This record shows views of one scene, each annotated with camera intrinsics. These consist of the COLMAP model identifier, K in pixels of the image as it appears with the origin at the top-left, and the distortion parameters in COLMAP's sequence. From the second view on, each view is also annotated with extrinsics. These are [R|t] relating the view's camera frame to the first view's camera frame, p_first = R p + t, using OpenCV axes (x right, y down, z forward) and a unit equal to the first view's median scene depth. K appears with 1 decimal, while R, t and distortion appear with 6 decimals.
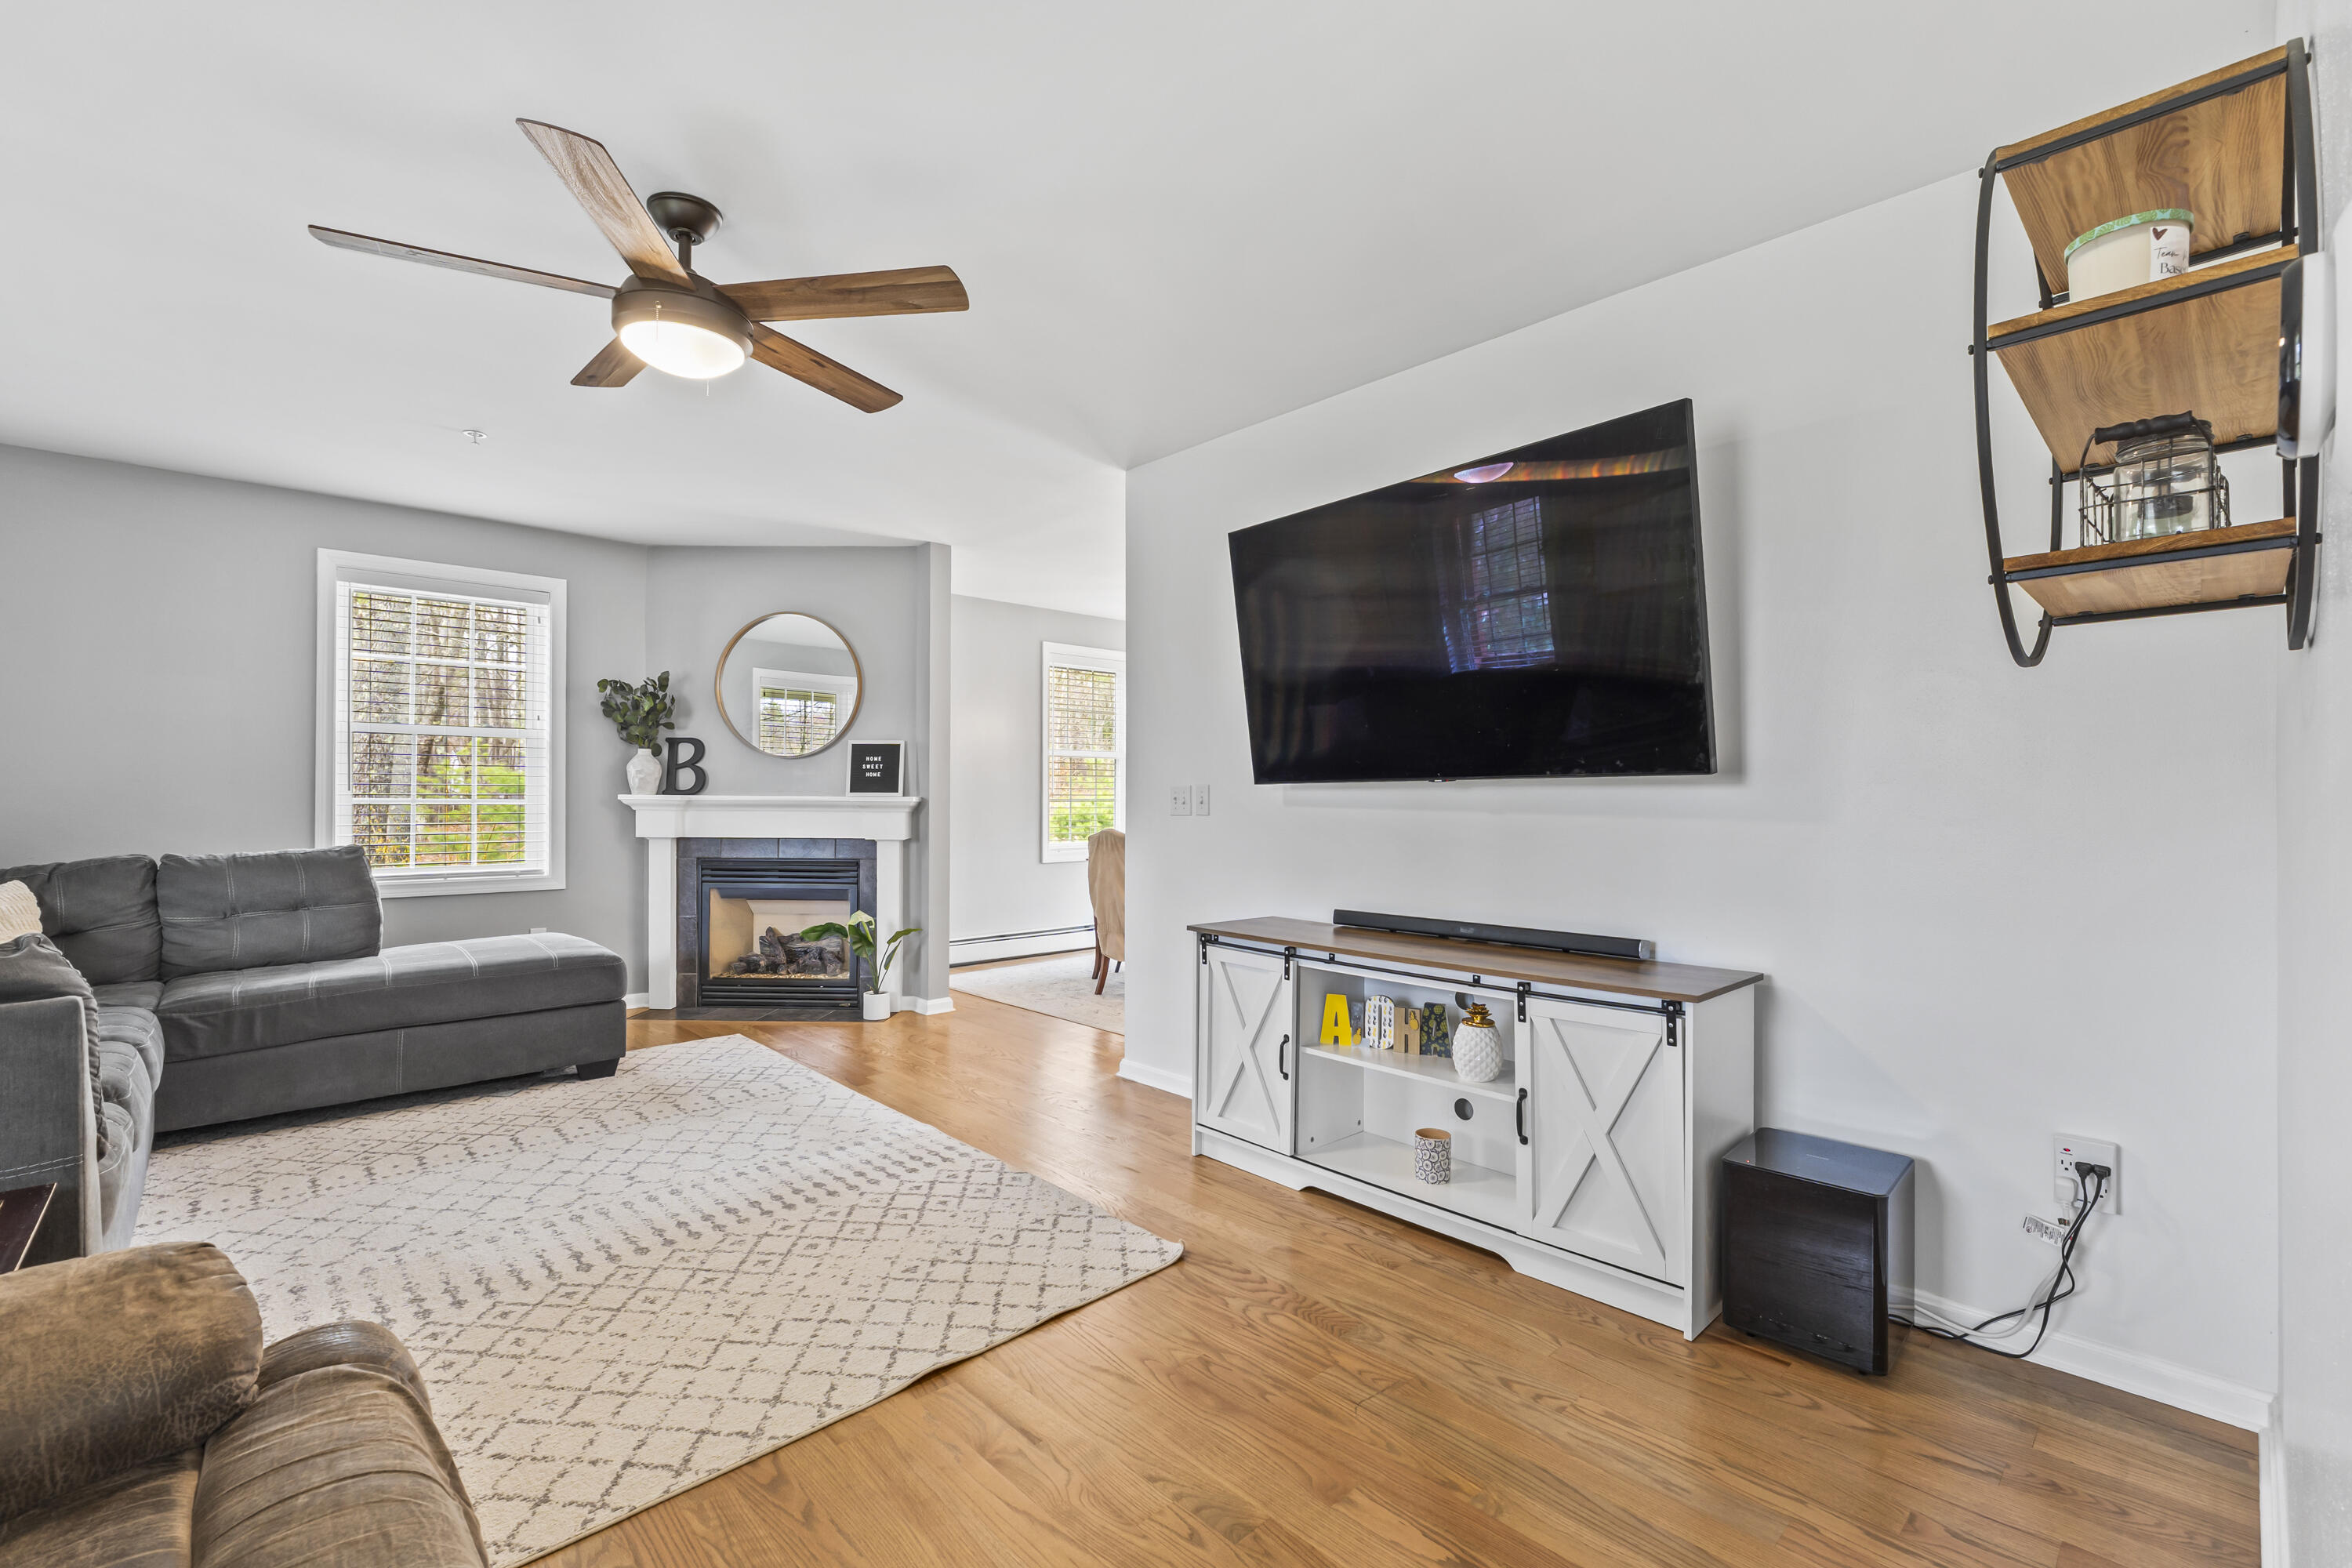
lens RADIAL K [[1014.6, 0, 1180.2], [0, 1014.6, 794.4], [0, 0, 1]] dist [0.001242, 0.000138]
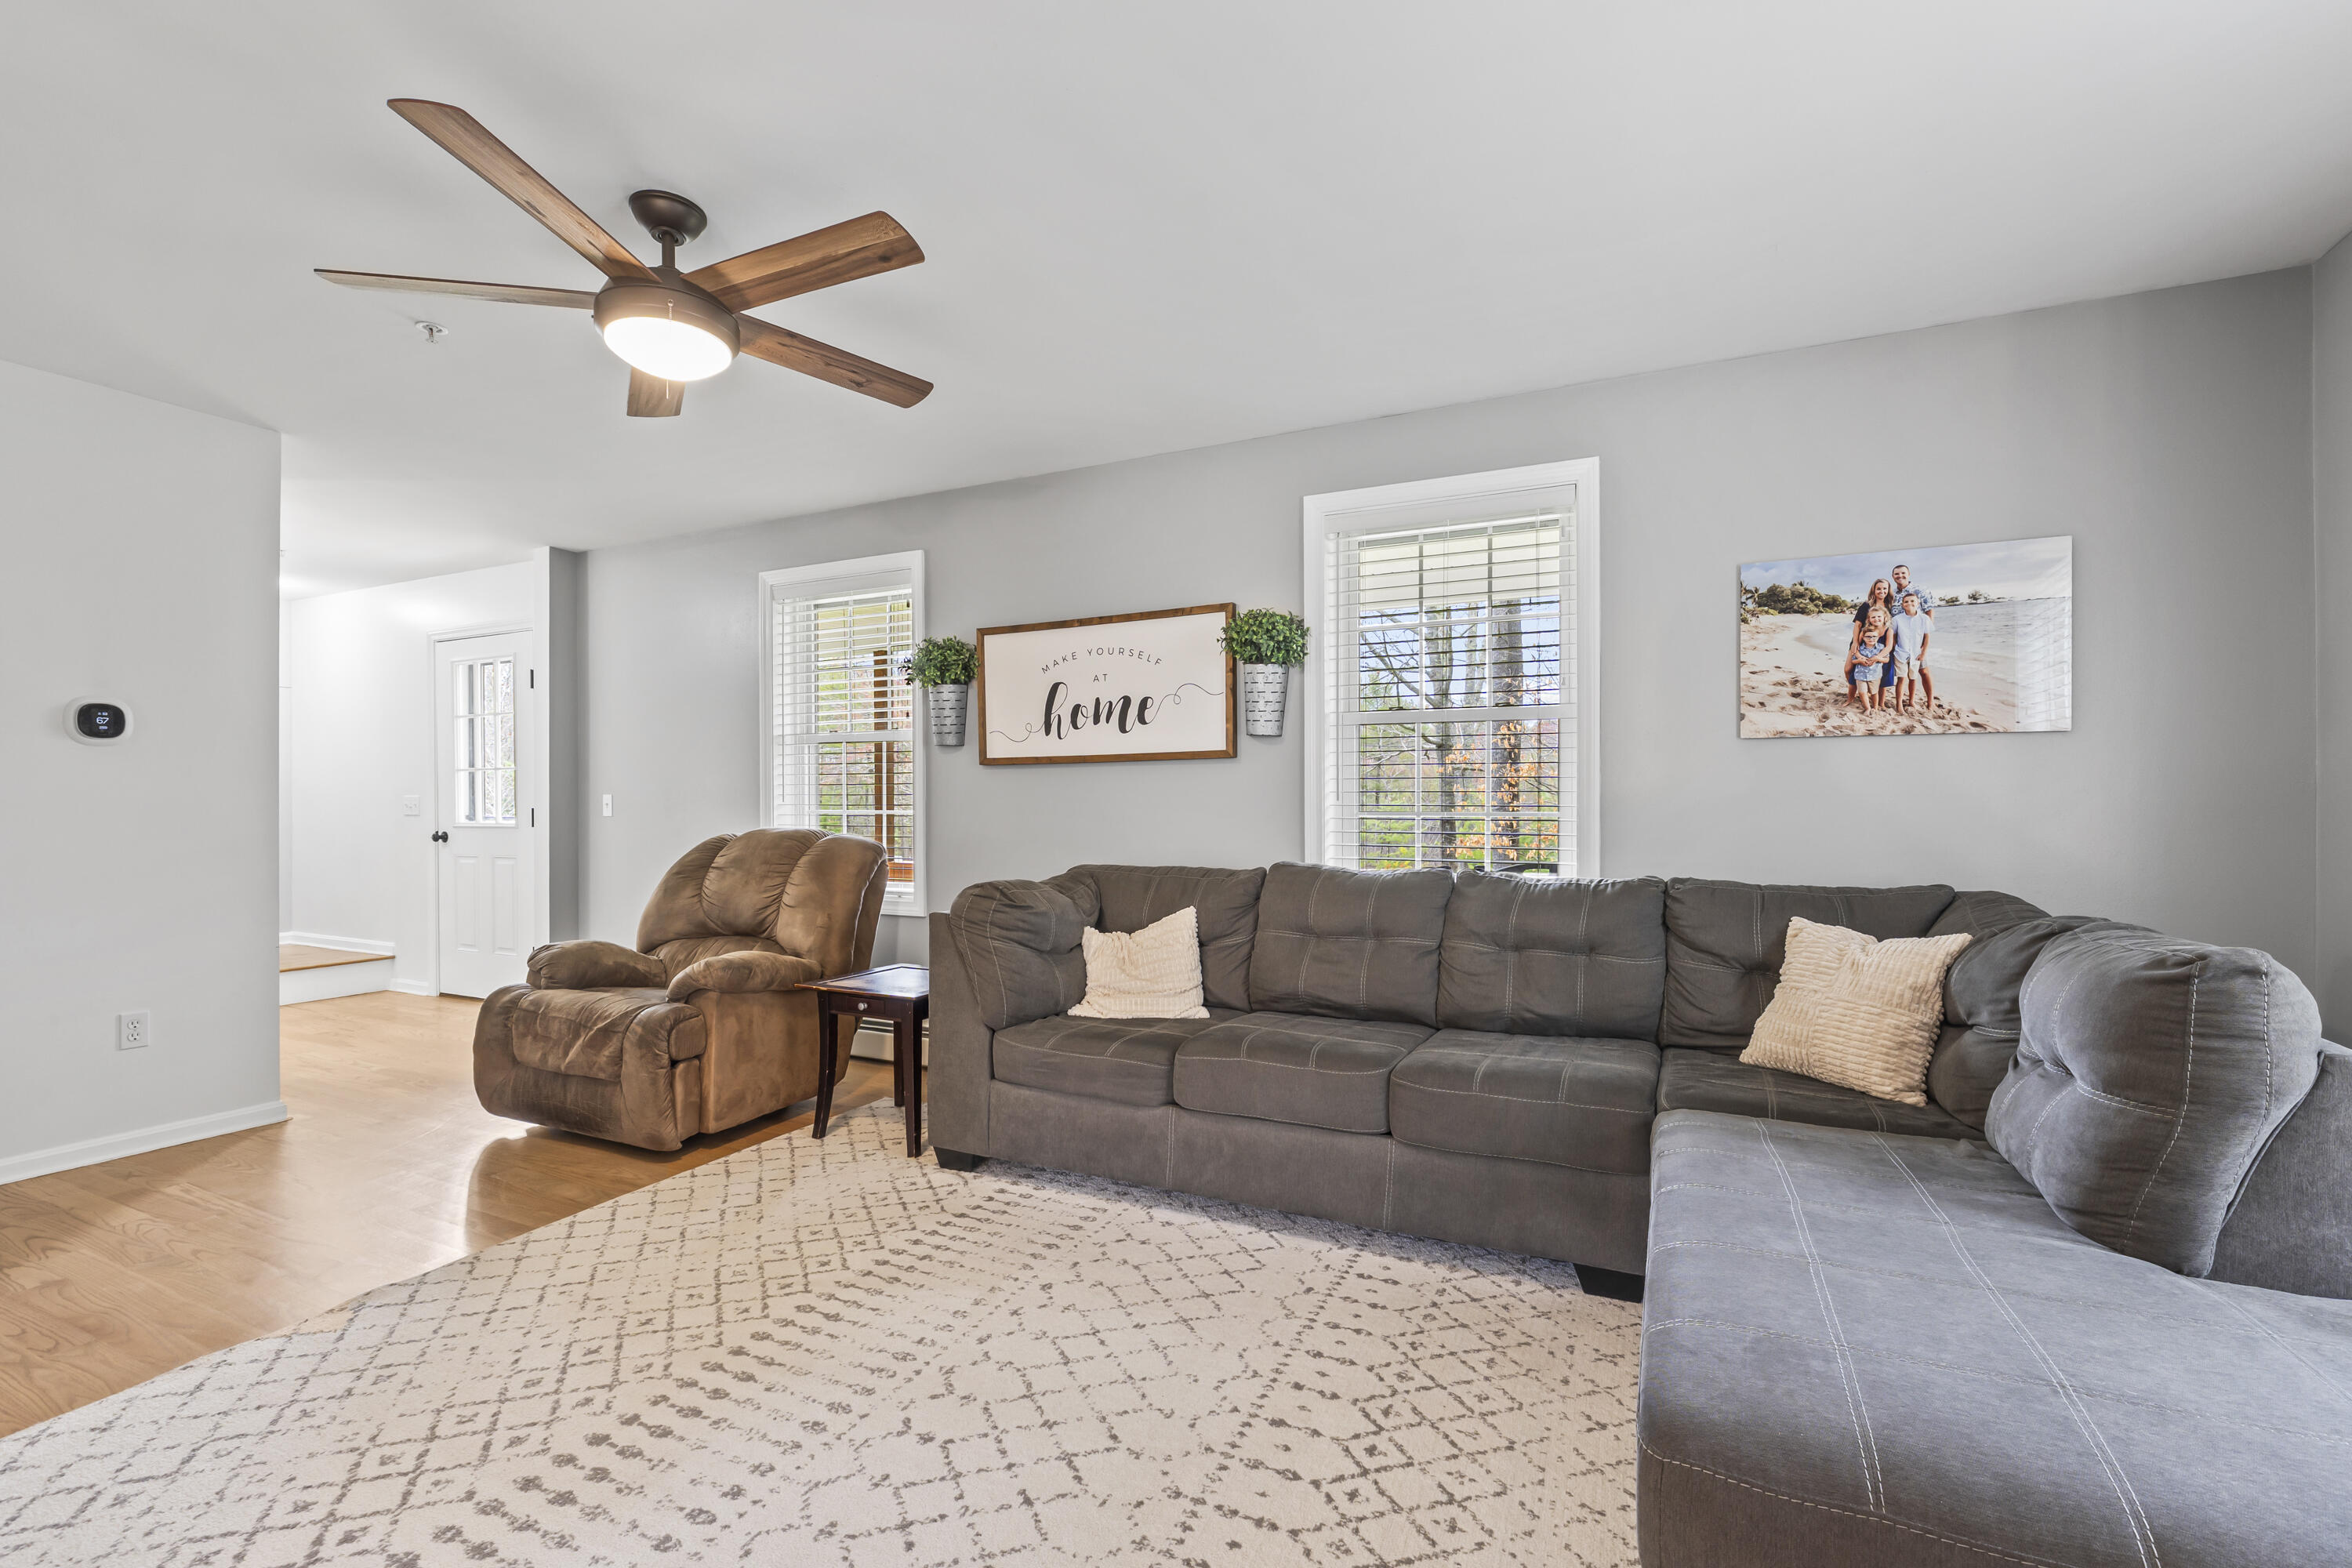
lens RADIAL K [[1014.6, 0, 1183.2], [0, 1014.6, 797.4], [0, 0, 1]] dist [0.001242, 0.000138]
pose [[-0.935011, 0.000989, -0.354618, -0.533259], [0.003106, 0.999981, -0.005399, -0.001163], [0.354606, -0.006149, -0.934996, 1.841236]]
